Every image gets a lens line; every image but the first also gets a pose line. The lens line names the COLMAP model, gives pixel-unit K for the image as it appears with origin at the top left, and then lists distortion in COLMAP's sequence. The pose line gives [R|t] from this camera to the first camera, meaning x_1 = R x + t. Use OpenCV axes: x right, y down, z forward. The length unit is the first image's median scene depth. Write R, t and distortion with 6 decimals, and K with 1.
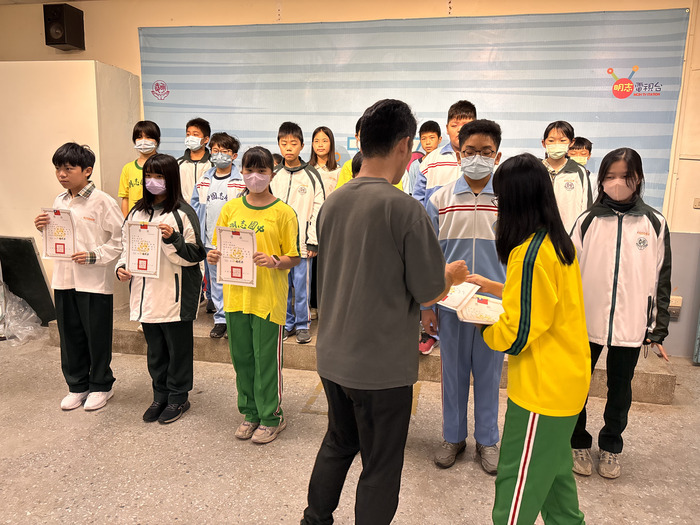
lens RADIAL K [[546.4, 0, 347.4], [0, 546.4, 260.4], [0, 0, 1]] dist [0.048970, -0.039504]
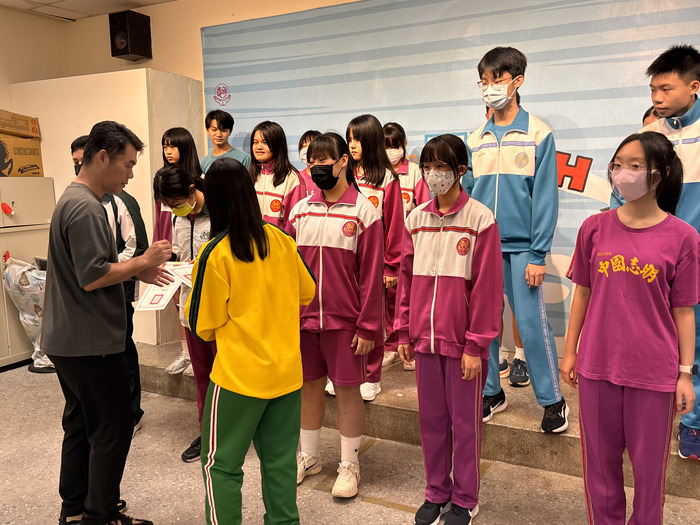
lens RADIAL K [[650.9, 0, 343.0], [0, 650.9, 262.6], [0, 0, 1]] dist [0.022706, 0.021807]
pose [[0.952500, 0.001444, -0.304534, 0.187999], [-0.013430, 0.999215, -0.037268, -0.006550], [0.304241, 0.039588, 0.951772, 0.091480]]
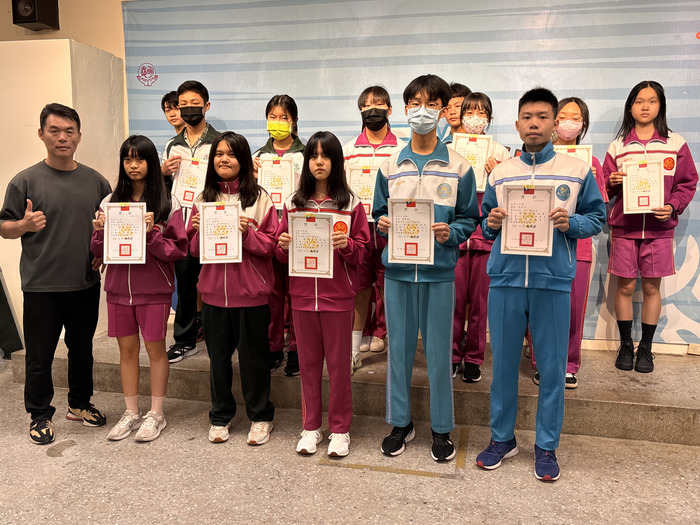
lens RADIAL K [[650.9, 0, 338.2], [0, 650.9, 260.0], [0, 0, 1]] dist [0.022706, 0.021807]
pose [[0.999021, -0.011125, -0.042823, -0.011805], [0.009911, 0.999545, -0.028472, 0.004812], [0.043120, 0.028020, 0.998677, 0.032277]]
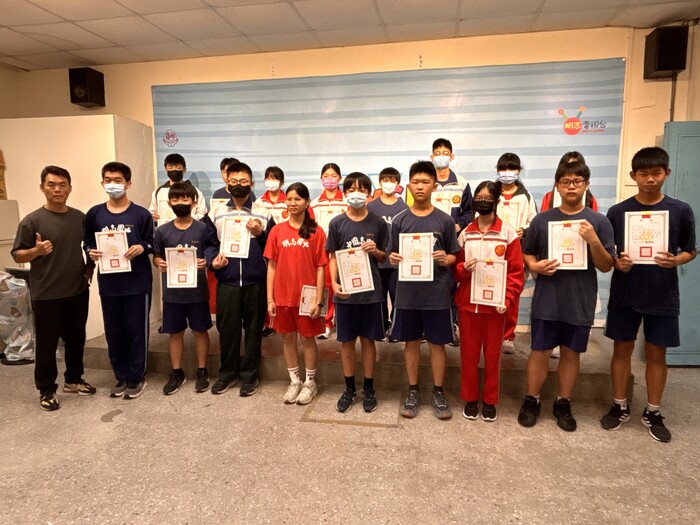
lens RADIAL K [[472.2, 0, 344.2], [0, 472.2, 262.8], [0, 0, 1]] dist [0.018649, -0.019778]
pose [[0.999514, -0.028542, 0.012523, 0.000902], [0.029090, 0.998519, -0.045984, 0.004895], [-0.011192, 0.046326, 0.998864, 0.028763]]
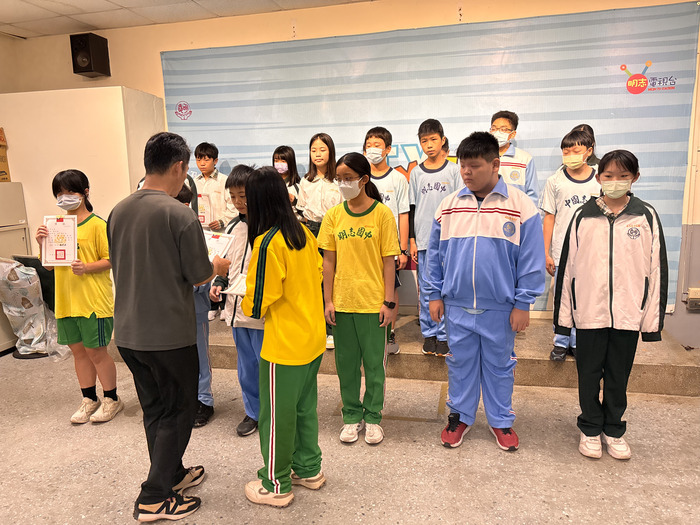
lens RADIAL K [[546.4, 0, 344.6], [0, 546.4, 263.0], [0, 0, 1]] dist [0.048970, -0.039504]
pose [[0.998204, -0.043192, -0.041508, -0.005568], [0.042882, 0.999045, -0.008335, 0.000190], [0.041828, 0.006540, 0.999103, -0.026687]]
